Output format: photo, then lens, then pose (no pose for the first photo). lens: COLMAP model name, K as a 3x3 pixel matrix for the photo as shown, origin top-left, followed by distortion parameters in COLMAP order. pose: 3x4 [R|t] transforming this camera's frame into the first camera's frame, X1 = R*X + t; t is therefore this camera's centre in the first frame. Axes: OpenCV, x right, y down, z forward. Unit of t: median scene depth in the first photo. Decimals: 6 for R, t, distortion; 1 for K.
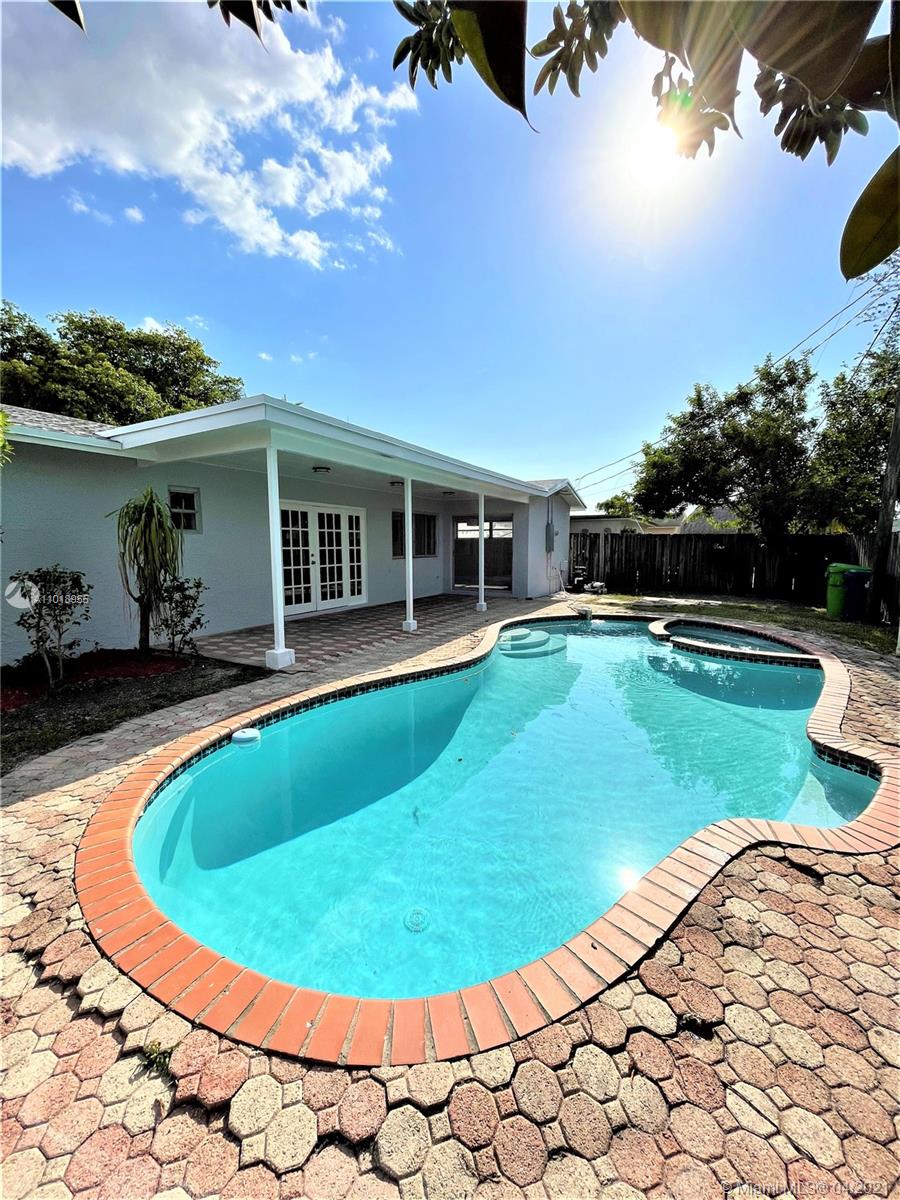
lens RADIAL K [[483.4, 0, 450.0], [0, 483.4, 600.0], [0, 0, 1]] dist [0.000762, 0.000118]
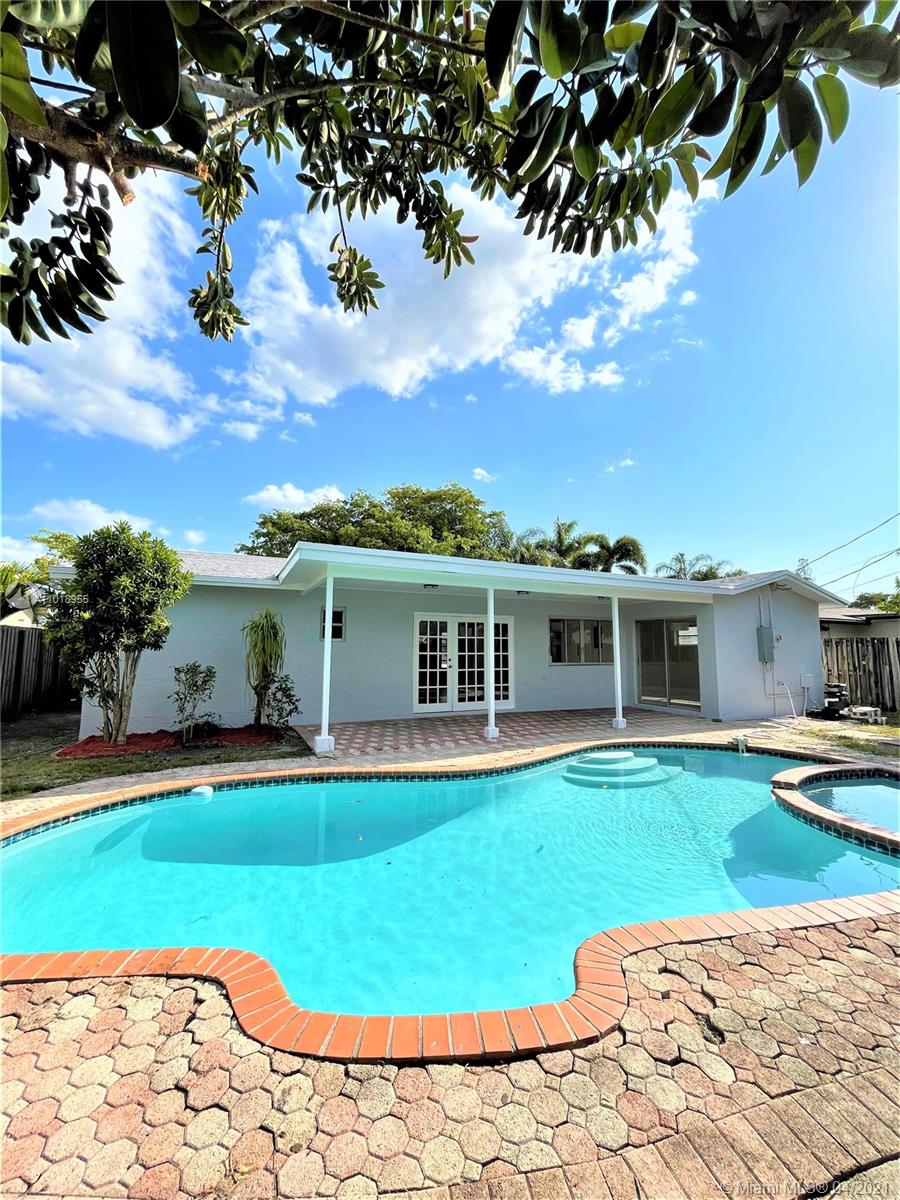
lens RADIAL K [[480.7, 0, 448.7], [0, 480.7, 622.3], [0, 0, 1]] dist [0.091368, -0.000025]
pose [[0.830968, -0.034579, -0.555245, 0.295403], [-0.064143, 0.985455, -0.157366, -0.002791], [0.552610, 0.166381, 0.816663, 0.067384]]
